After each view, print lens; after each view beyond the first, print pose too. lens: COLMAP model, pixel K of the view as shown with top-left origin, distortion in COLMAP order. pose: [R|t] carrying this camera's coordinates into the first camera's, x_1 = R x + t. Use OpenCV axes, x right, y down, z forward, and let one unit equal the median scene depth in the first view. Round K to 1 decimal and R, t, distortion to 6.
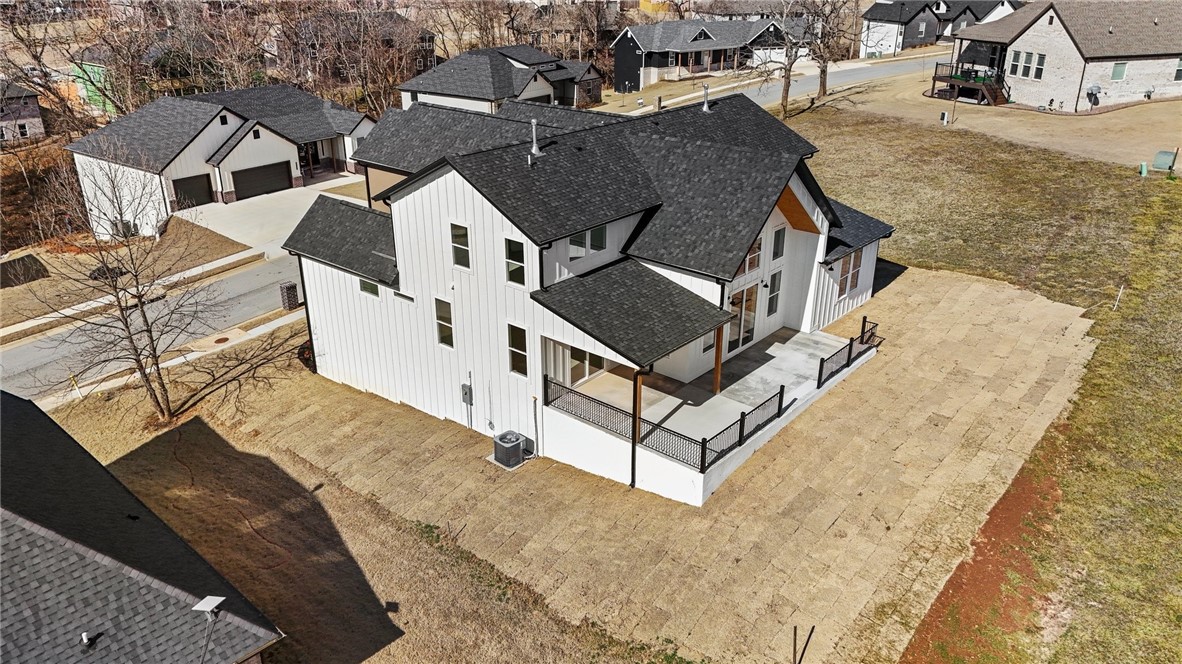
lens RADIAL K [[878.3, 0, 591.0], [0, 878.3, 332.0], [0, 0, 1]] dist [0.062450, -0.035716]
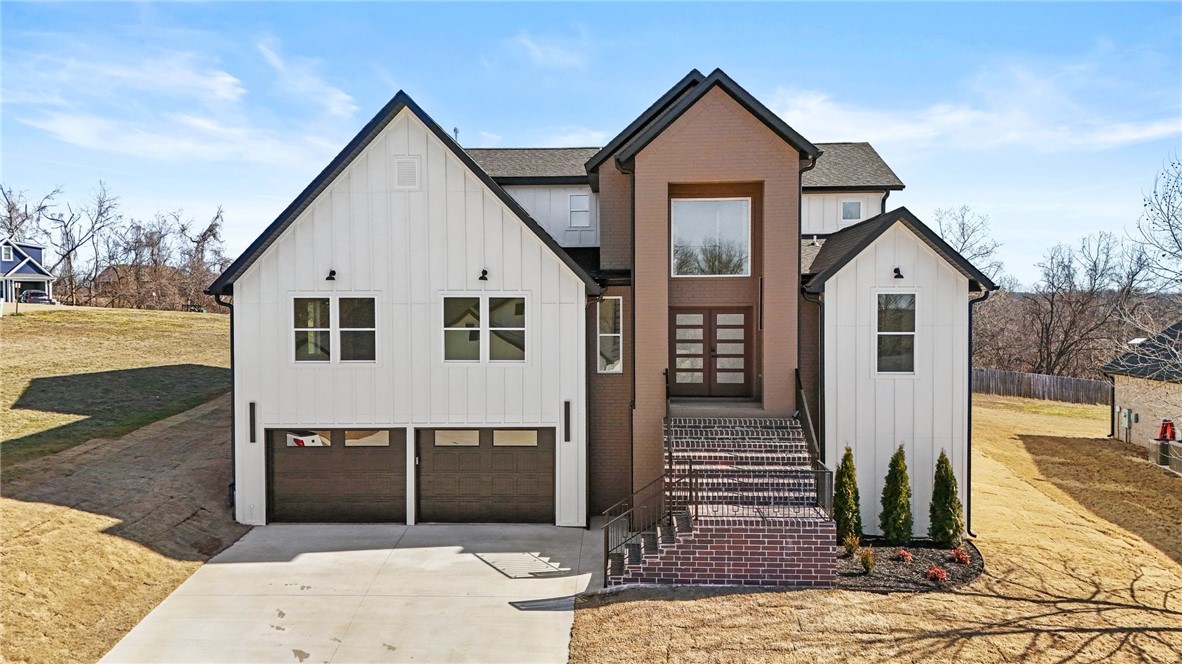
lens RADIAL K [[868.7, 0, 591.0], [0, 868.7, 332.0], [0, 0, 1]] dist [0.089919, -0.085987]
pose [[-0.615137, -0.017507, 0.788226, -0.707211], [0.315588, 0.910700, 0.266514, -0.333236], [-0.722503, 0.412697, -0.554680, 1.697481]]
